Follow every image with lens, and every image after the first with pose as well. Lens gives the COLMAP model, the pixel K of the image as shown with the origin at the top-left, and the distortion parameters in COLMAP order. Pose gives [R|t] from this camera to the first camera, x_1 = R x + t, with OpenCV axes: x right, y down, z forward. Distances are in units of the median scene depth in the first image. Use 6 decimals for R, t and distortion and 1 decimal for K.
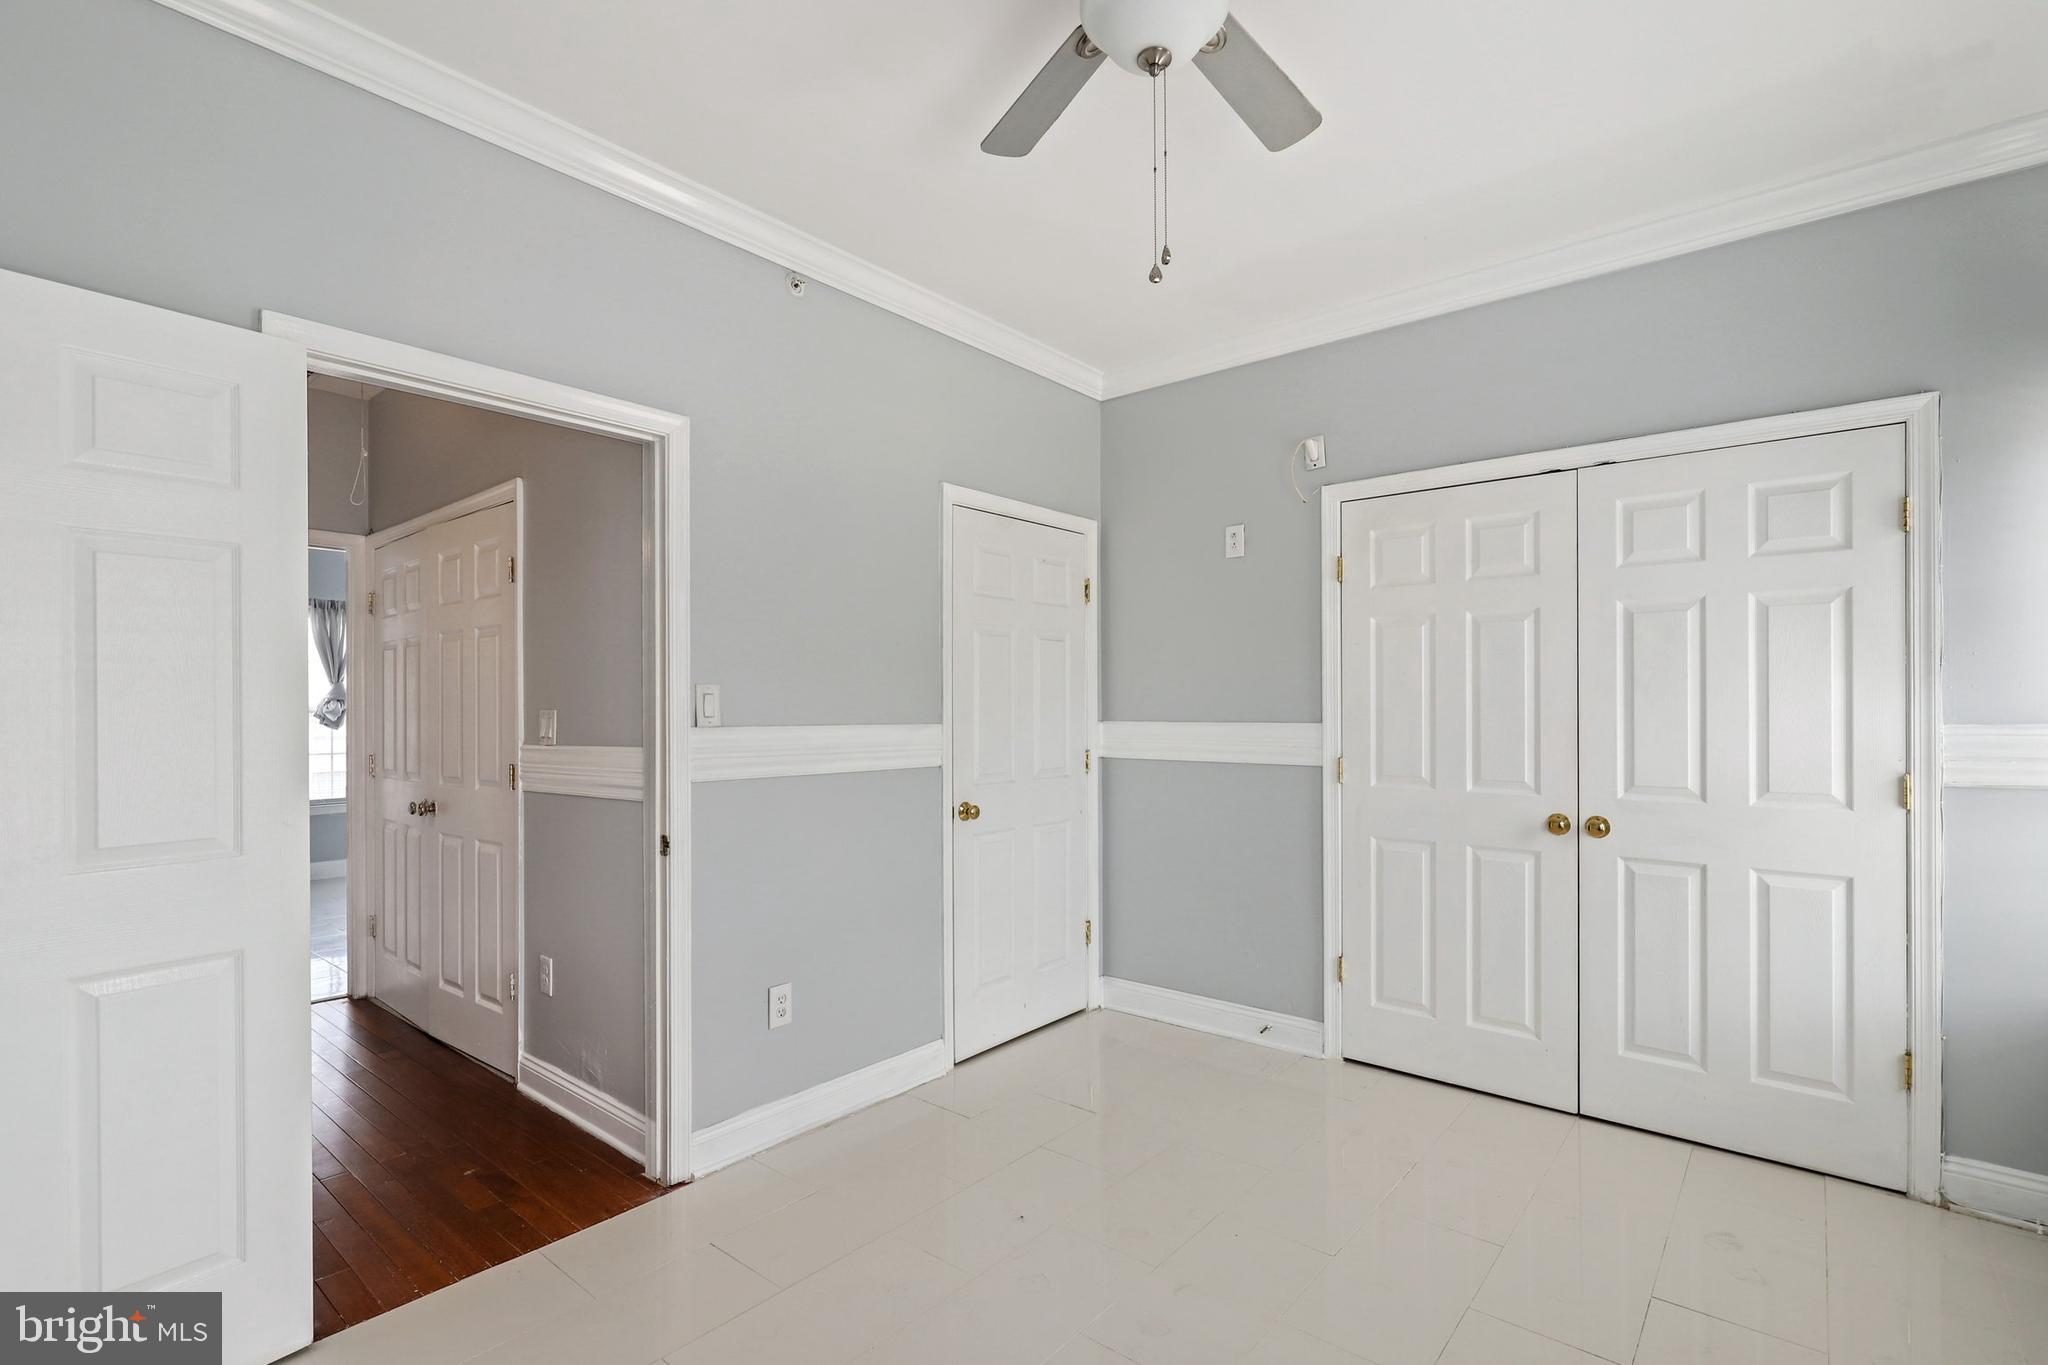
lens RADIAL K [[938.1, 0, 1033.3], [0, 938.1, 696.2], [0, 0, 1]] dist [-0.000185, 0.000915]
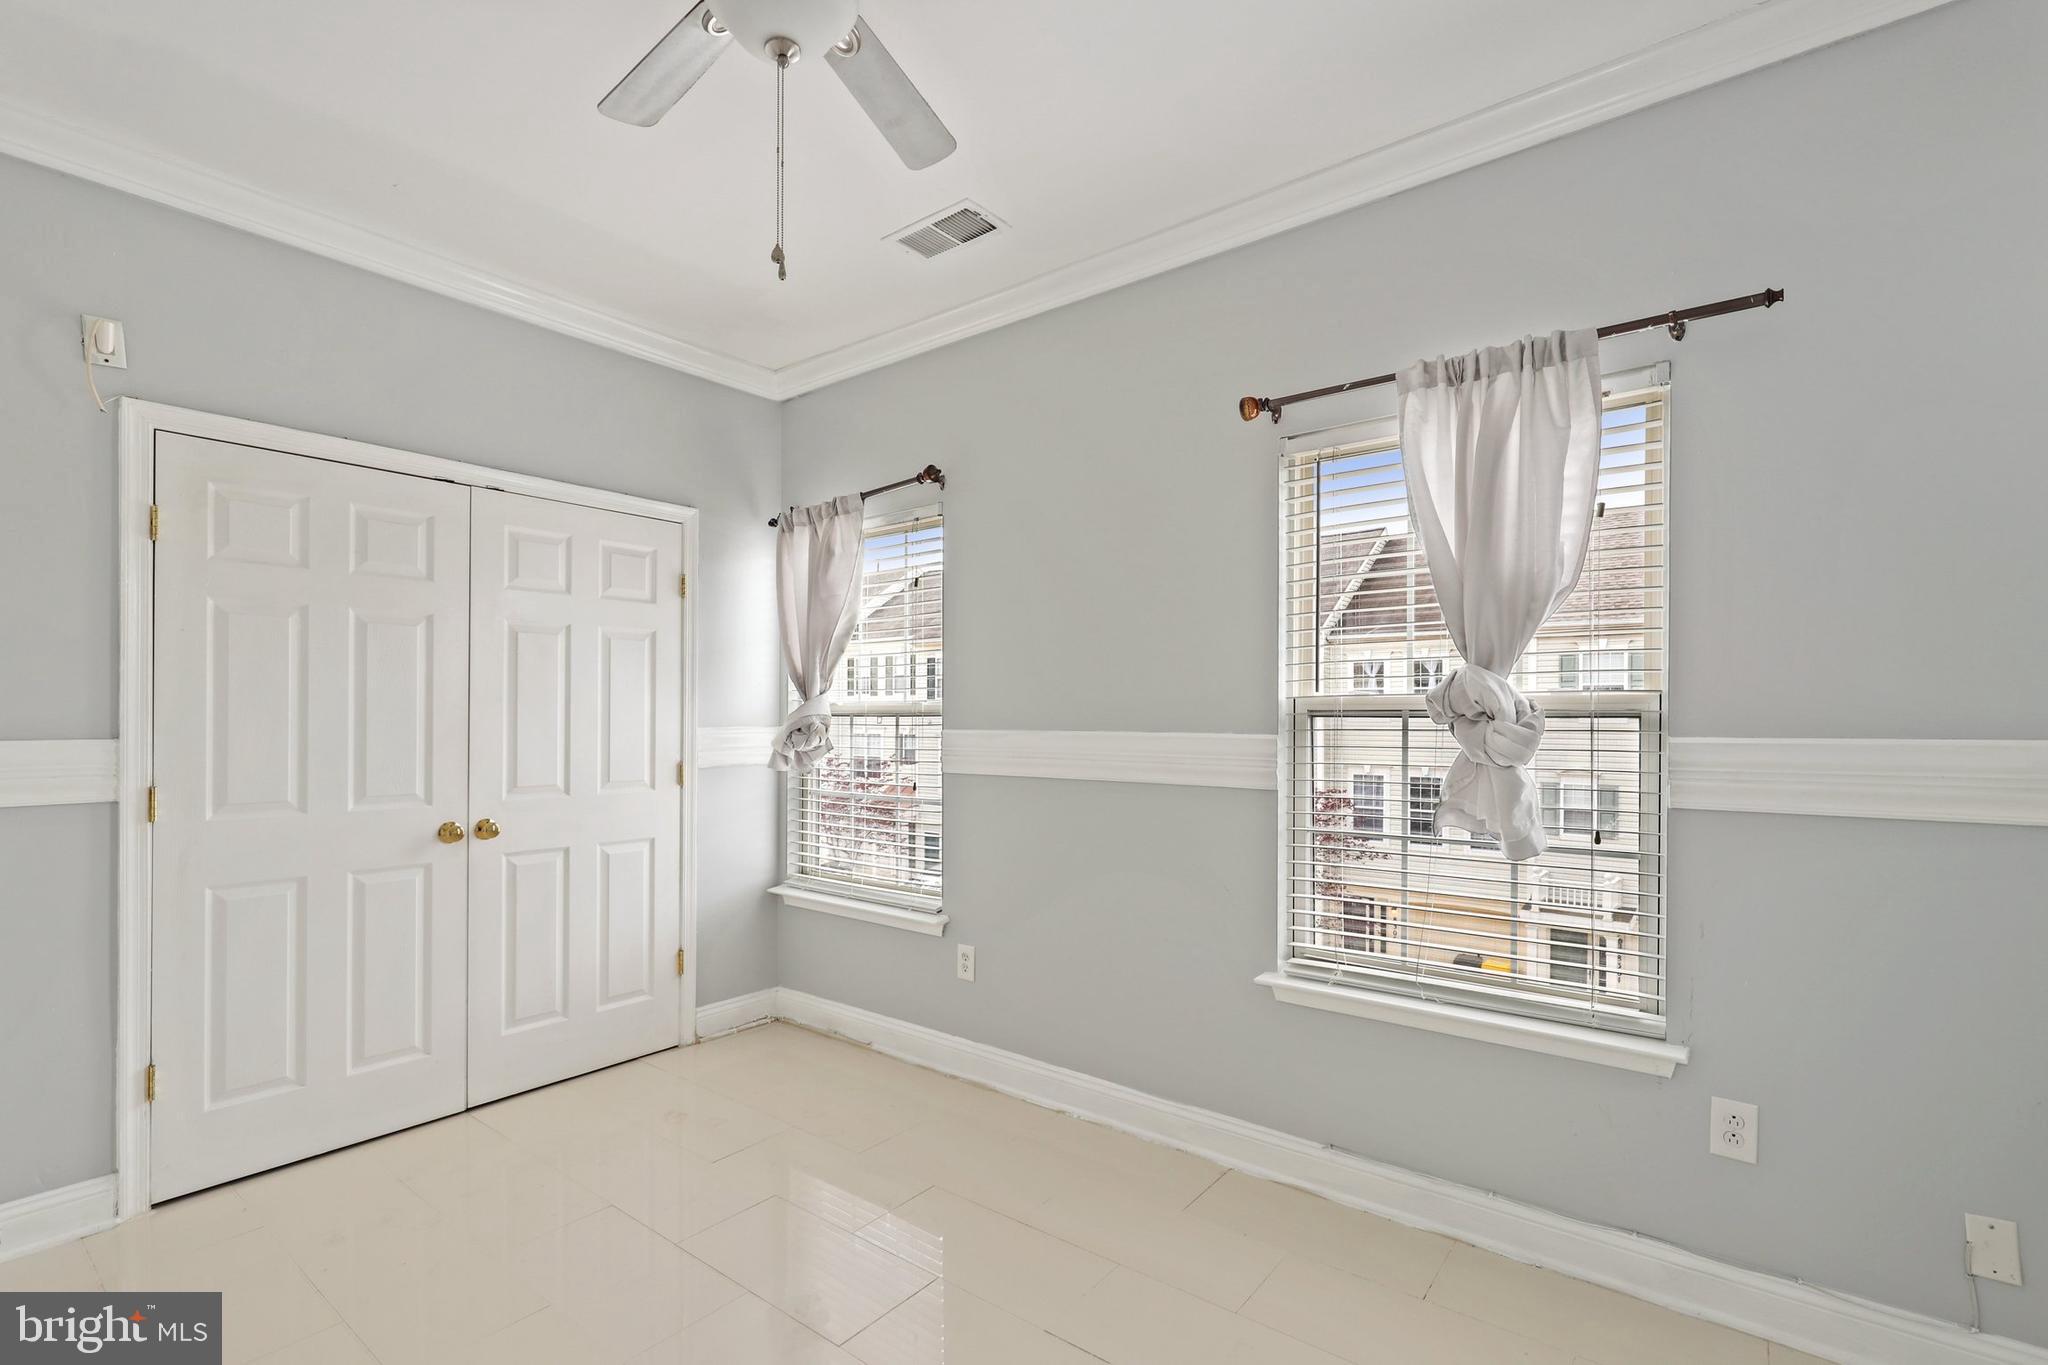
lens RADIAL K [[938.1, 0, 1046.3], [0, 938.1, 714.8], [0, 0, 1]] dist [-0.000185, 0.000915]
pose [[-0.036692, 0.004332, 0.999317, -0.475401], [-0.010818, 0.999930, -0.004732, 0.008066], [-0.999268, -0.010984, -0.036642, 0.401045]]
